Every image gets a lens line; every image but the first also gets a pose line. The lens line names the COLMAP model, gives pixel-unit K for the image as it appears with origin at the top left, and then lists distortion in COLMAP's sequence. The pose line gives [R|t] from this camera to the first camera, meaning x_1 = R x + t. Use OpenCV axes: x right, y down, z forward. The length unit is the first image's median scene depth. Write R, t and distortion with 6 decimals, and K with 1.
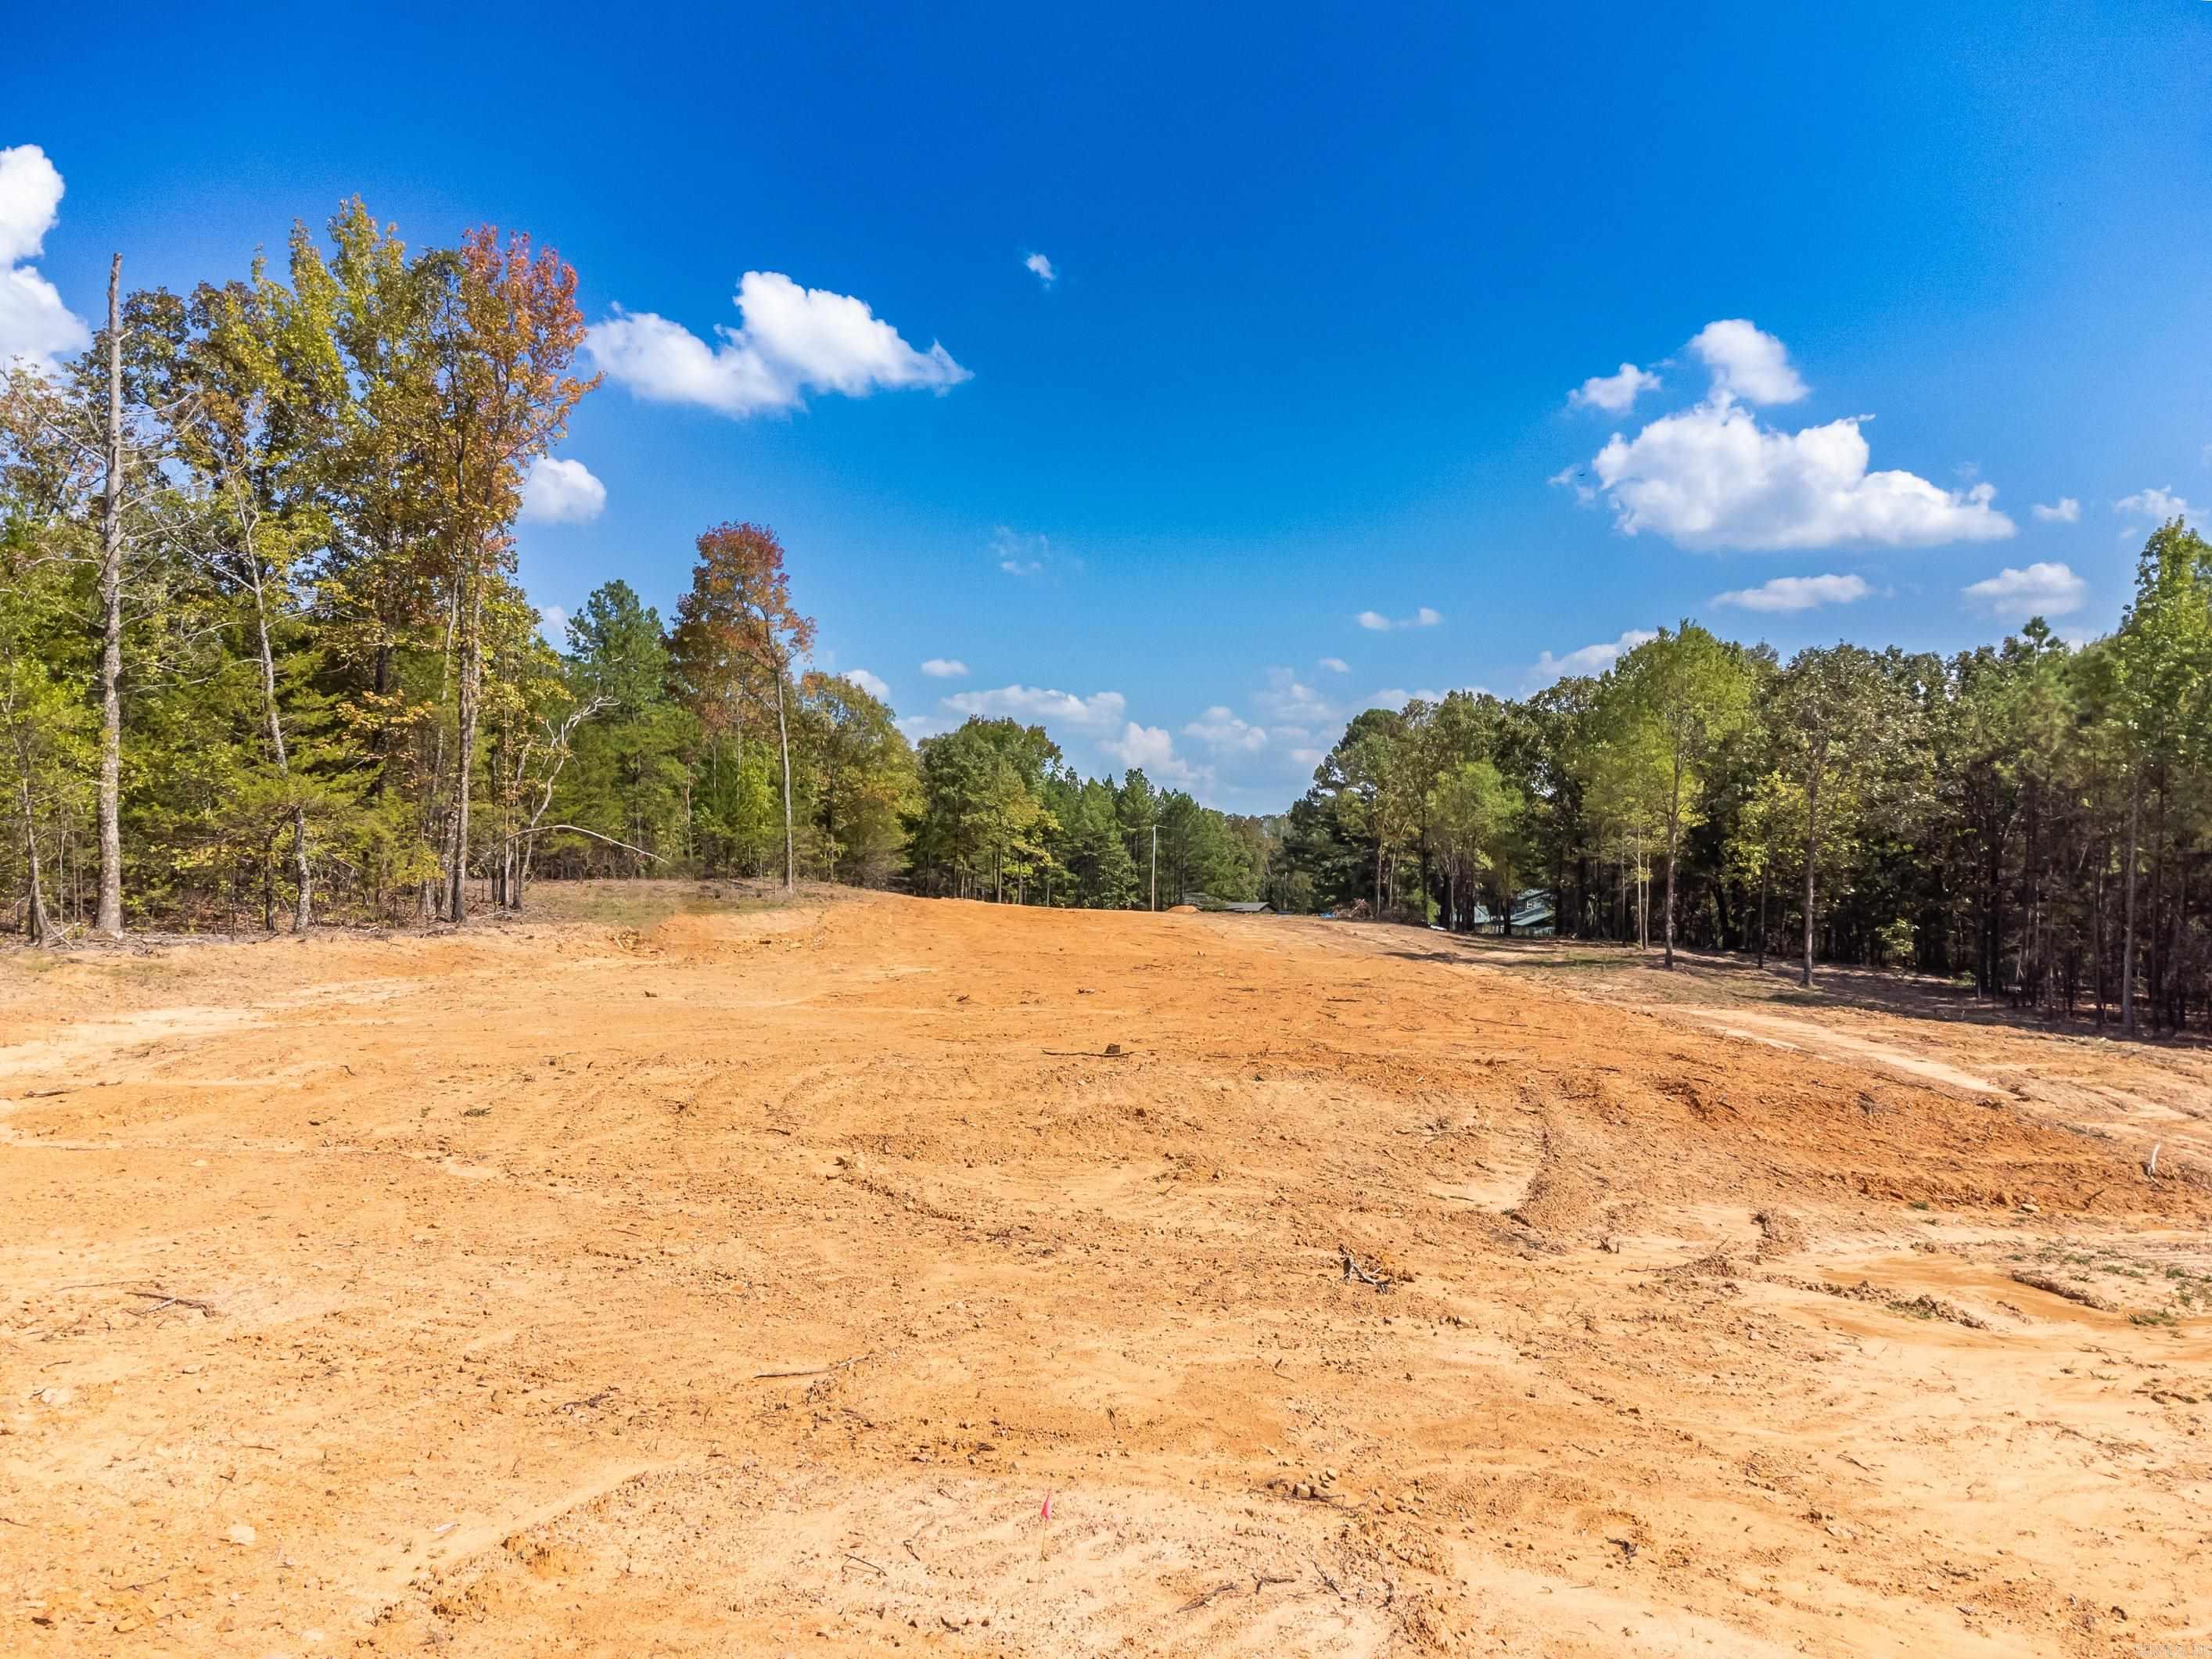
lens RADIAL K [[1632.8, 0, 1106.0], [0, 1632.8, 829.5], [0, 0, 1]] dist [0.304750, -0.322856]
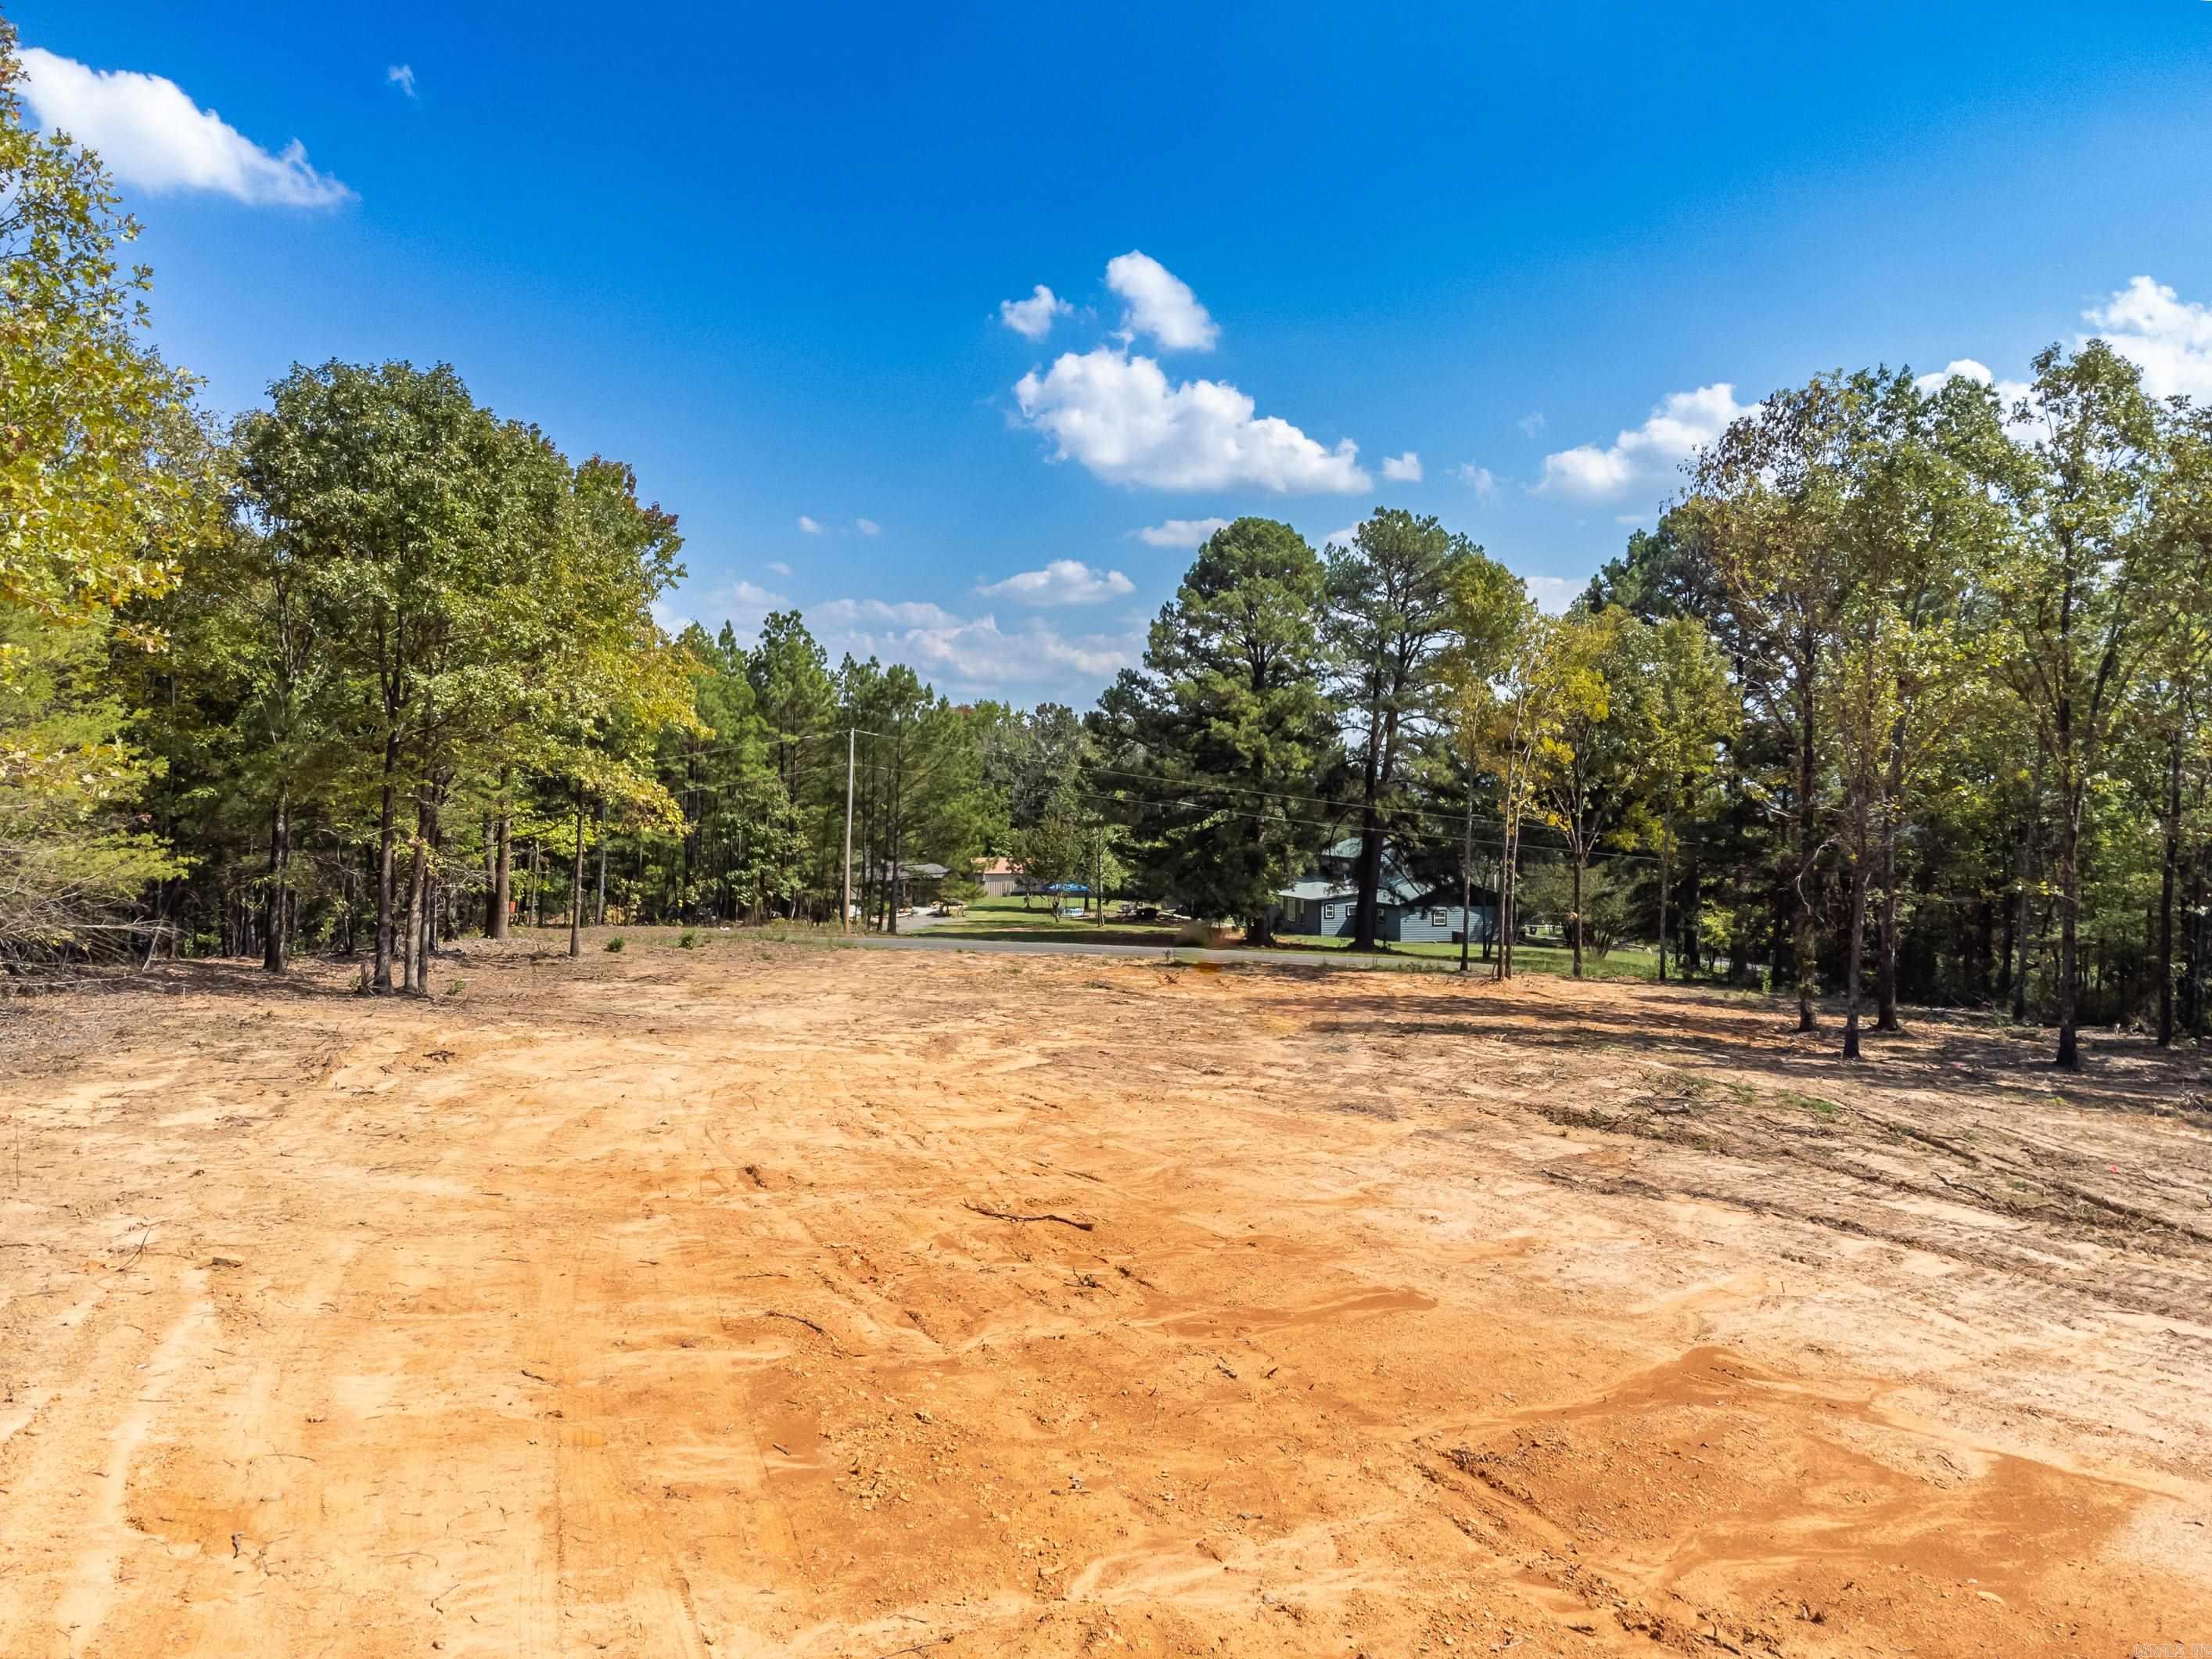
lens RADIAL K [[1591.0, 0, 1098.3], [0, 1591.0, 854.6], [0, 0, 1]] dist [0.297113, -0.329403]
pose [[0.942926, -0.009633, 0.332863, -0.055353], [-0.014081, 0.997534, 0.068756, 0.000502], [-0.332705, -0.069519, 0.940465, 0.529772]]
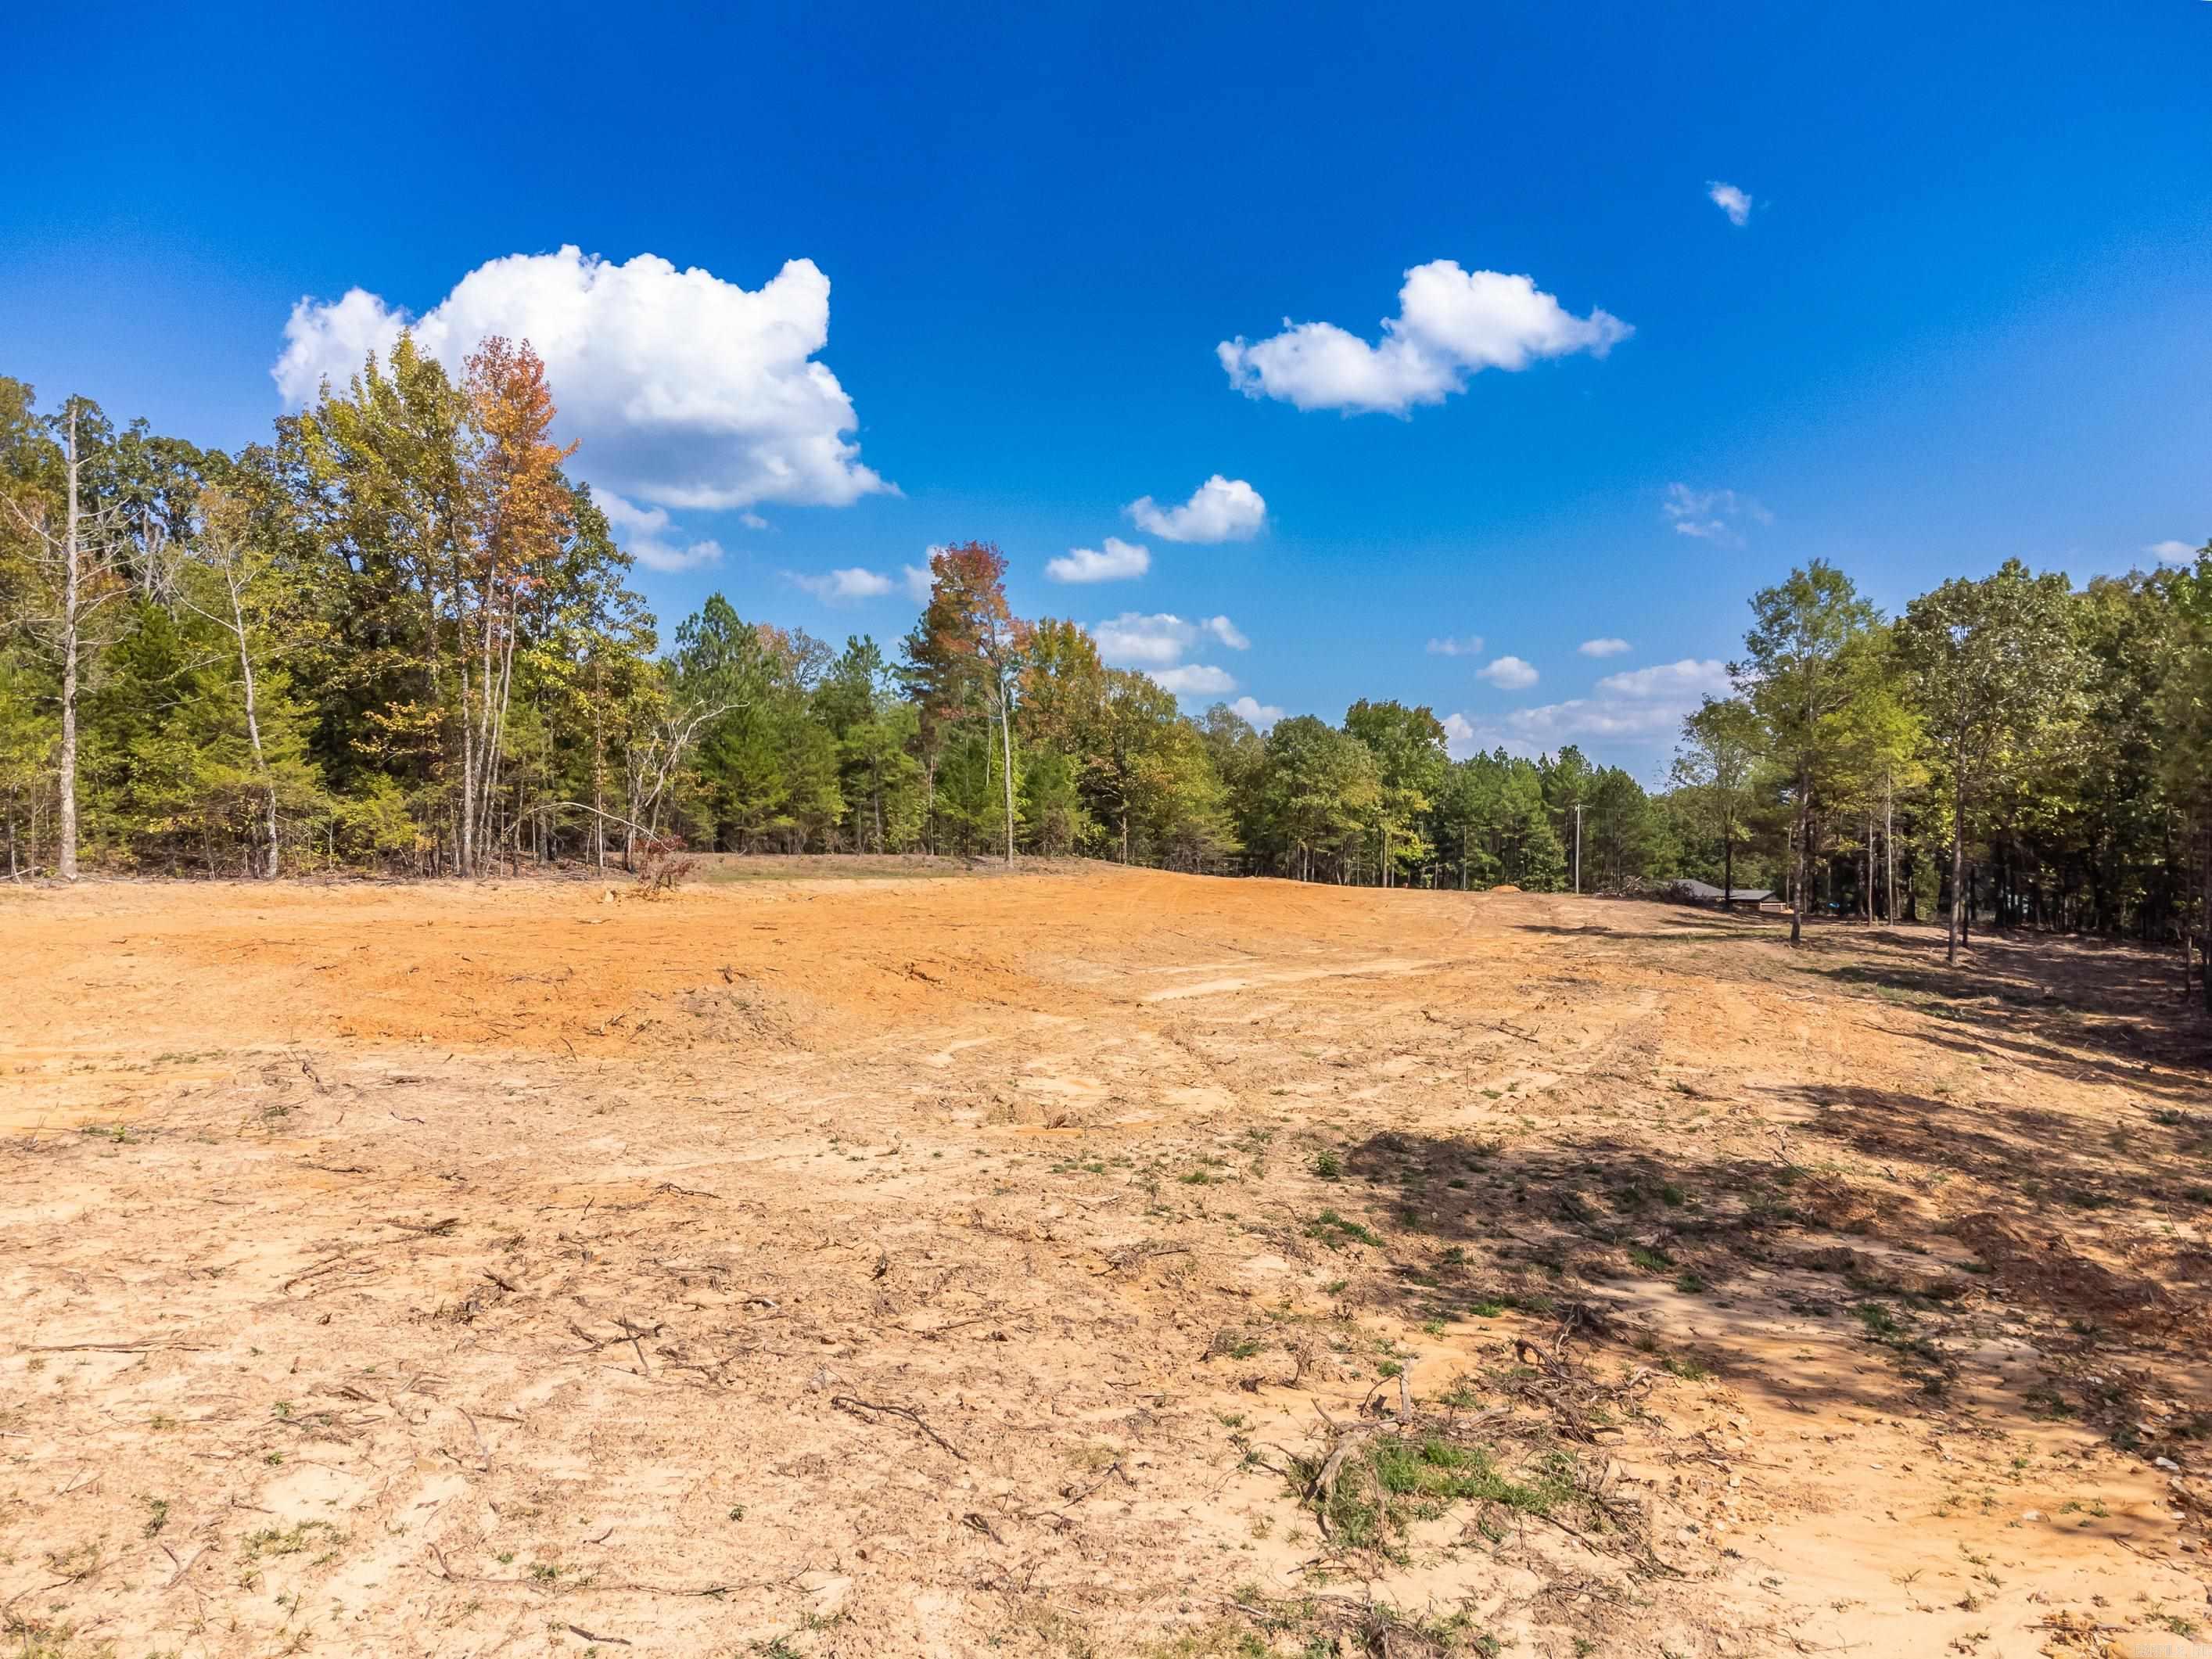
lens RADIAL K [[1662.1, 0, 1106.0], [0, 1662.1, 829.5], [0, 0, 1]] dist [0.315025, -0.324408]
pose [[0.921887, -0.013963, -0.387208, 0.153231], [0.015345, 0.999882, 0.000478, 0.006598], [0.387155, -0.006382, 0.921992, -0.006331]]
